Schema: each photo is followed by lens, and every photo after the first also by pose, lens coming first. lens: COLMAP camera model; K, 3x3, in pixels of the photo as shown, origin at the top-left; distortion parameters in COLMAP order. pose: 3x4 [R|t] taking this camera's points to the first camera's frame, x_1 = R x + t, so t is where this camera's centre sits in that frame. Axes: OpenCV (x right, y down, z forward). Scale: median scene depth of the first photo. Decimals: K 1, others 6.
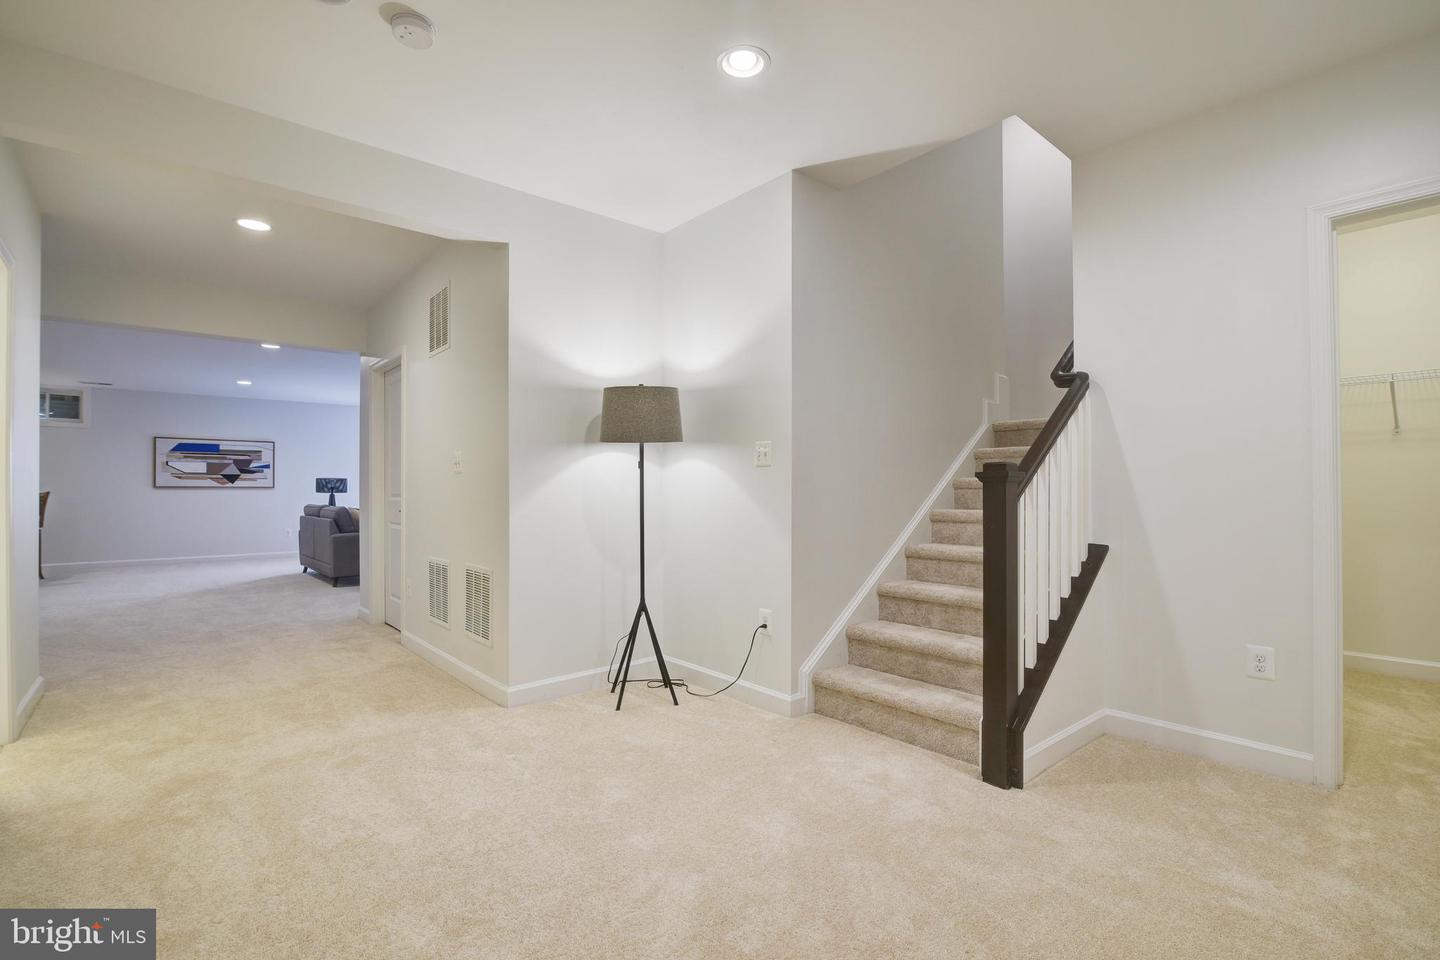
lens RADIAL K [[657.7, 0, 724.3], [0, 657.7, 492.9], [0, 0, 1]] dist [-0.016574, -0.000595]
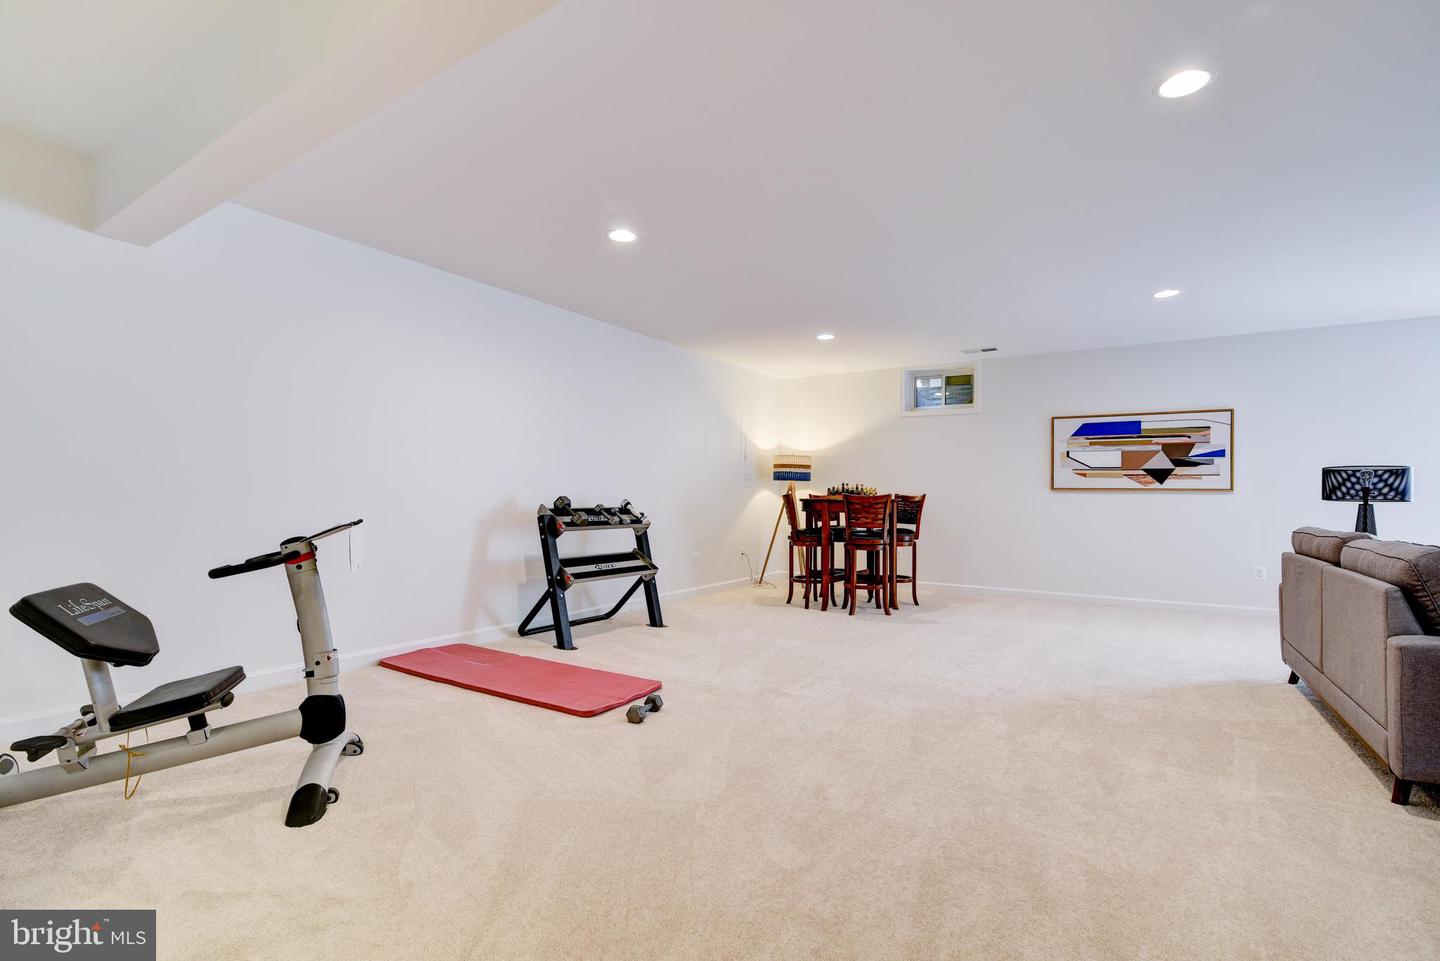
lens RADIAL K [[657.7, 0, 719.5], [0, 657.7, 479.1], [0, 0, 1]] dist [-0.016574, -0.000595]
pose [[0.272139, -0.015315, -0.962136, -0.284802], [-0.012602, 0.999731, -0.019478, -0.001354], [0.962175, 0.017425, 0.271873, 0.444036]]
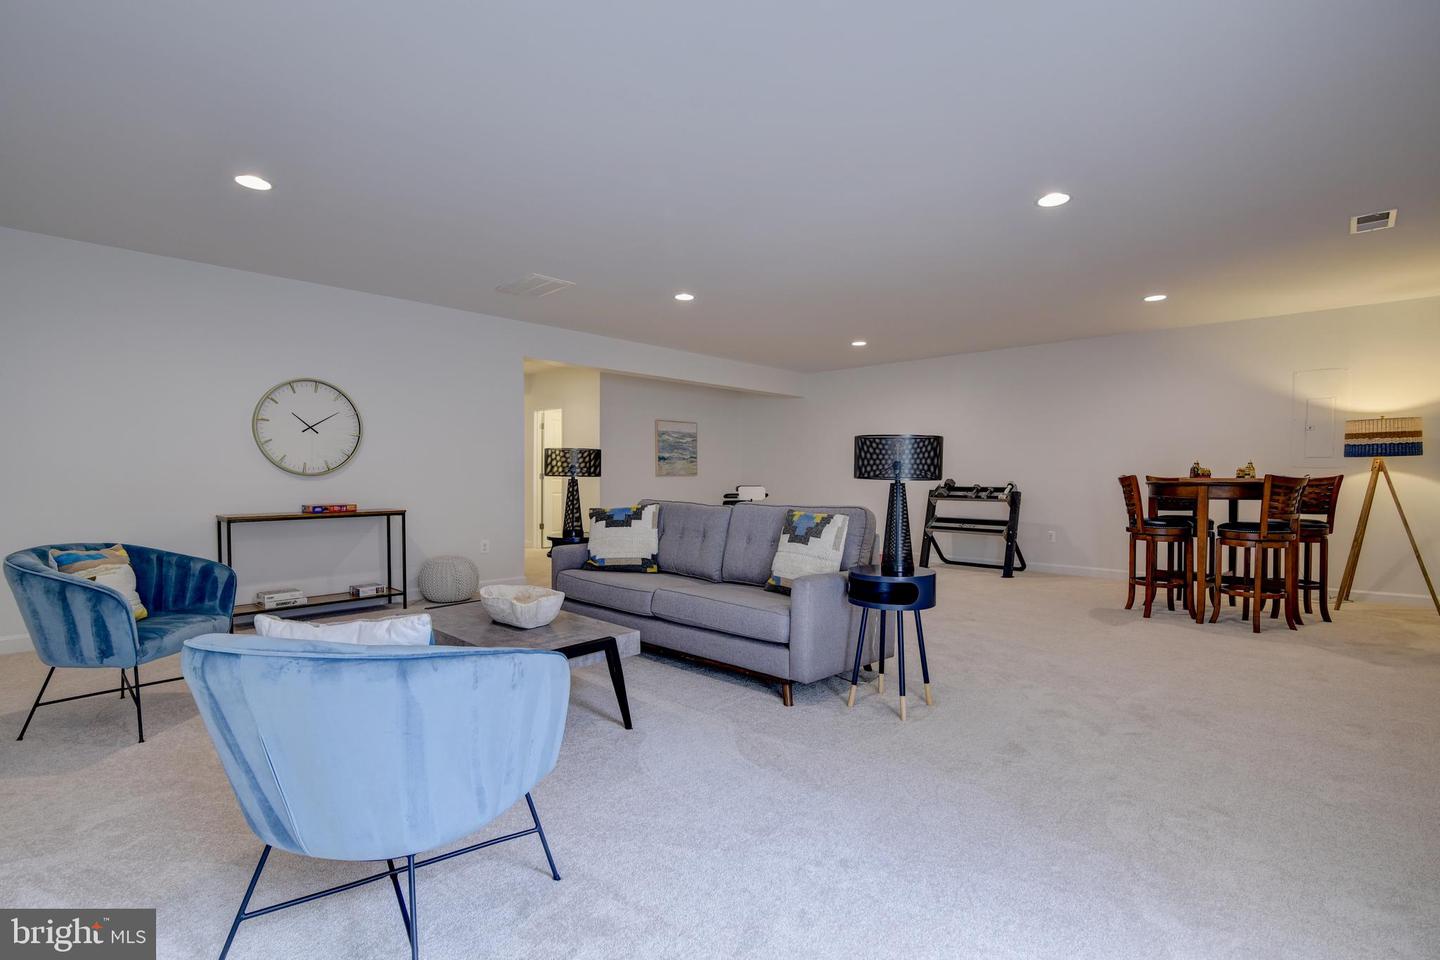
lens RADIAL K [[657.7, 0, 718.1], [0, 657.7, 481.7], [0, 0, 1]] dist [-0.016574, -0.000595]
pose [[-0.998515, 0.003824, -0.054340, -0.466452], [0.003278, 0.999943, 0.010142, -0.002415], [0.054375, 0.009949, -0.998471, 1.244580]]
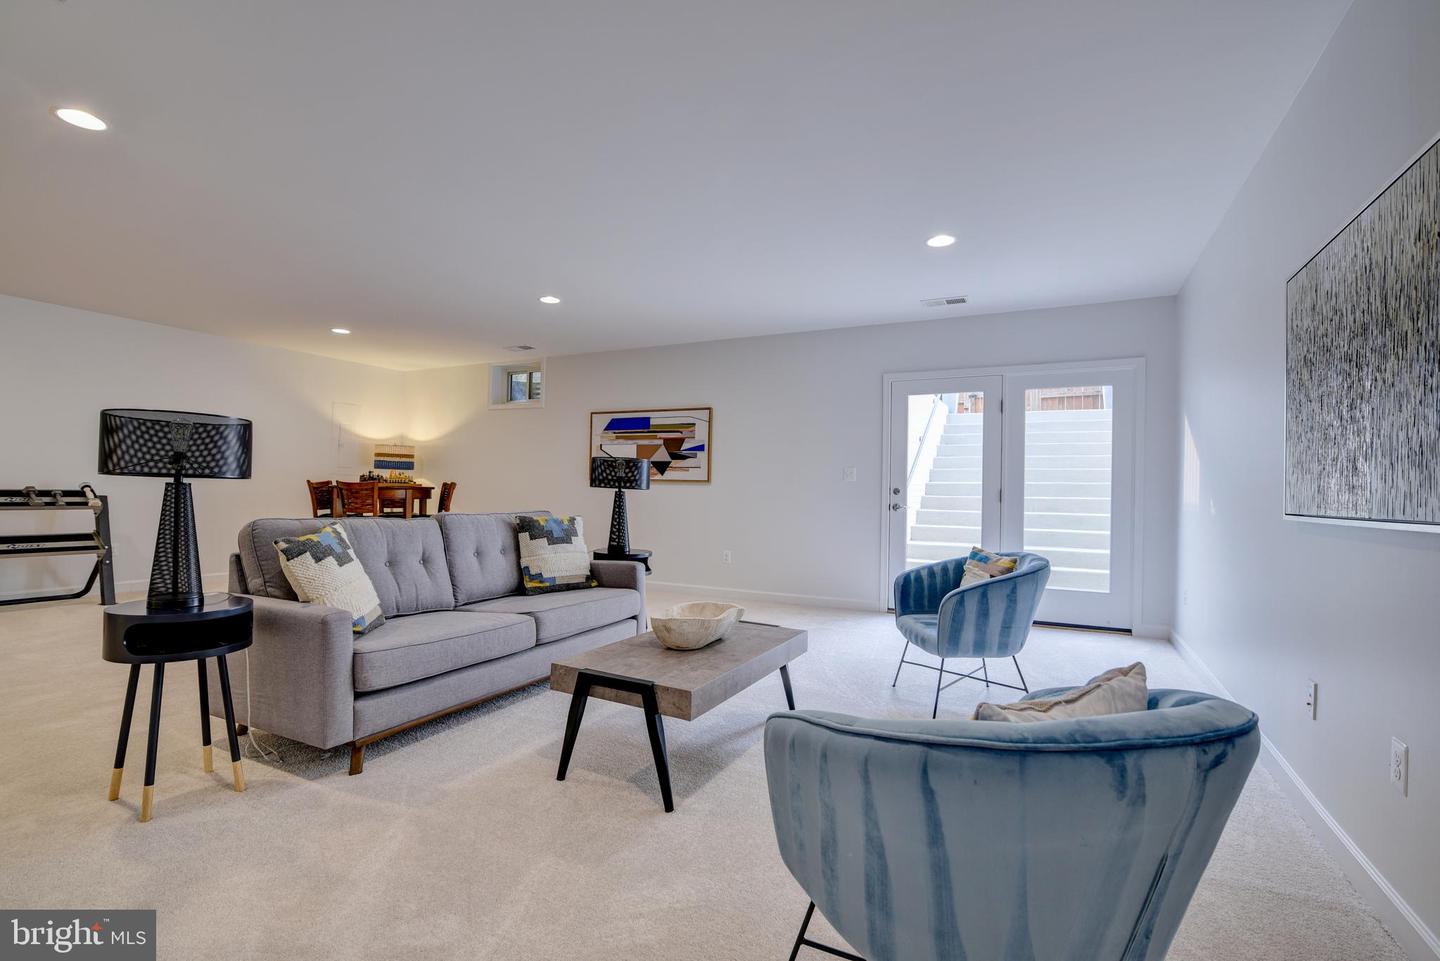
lens RADIAL K [[657.7, 0, 726.5], [0, 657.7, 491.5], [0, 0, 1]] dist [-0.016574, -0.000595]
pose [[0.369593, 0.013091, -0.929102, -0.110800], [-0.024464, 0.999691, 0.004354, -0.002144], [0.928872, 0.021121, 0.369799, 0.828844]]
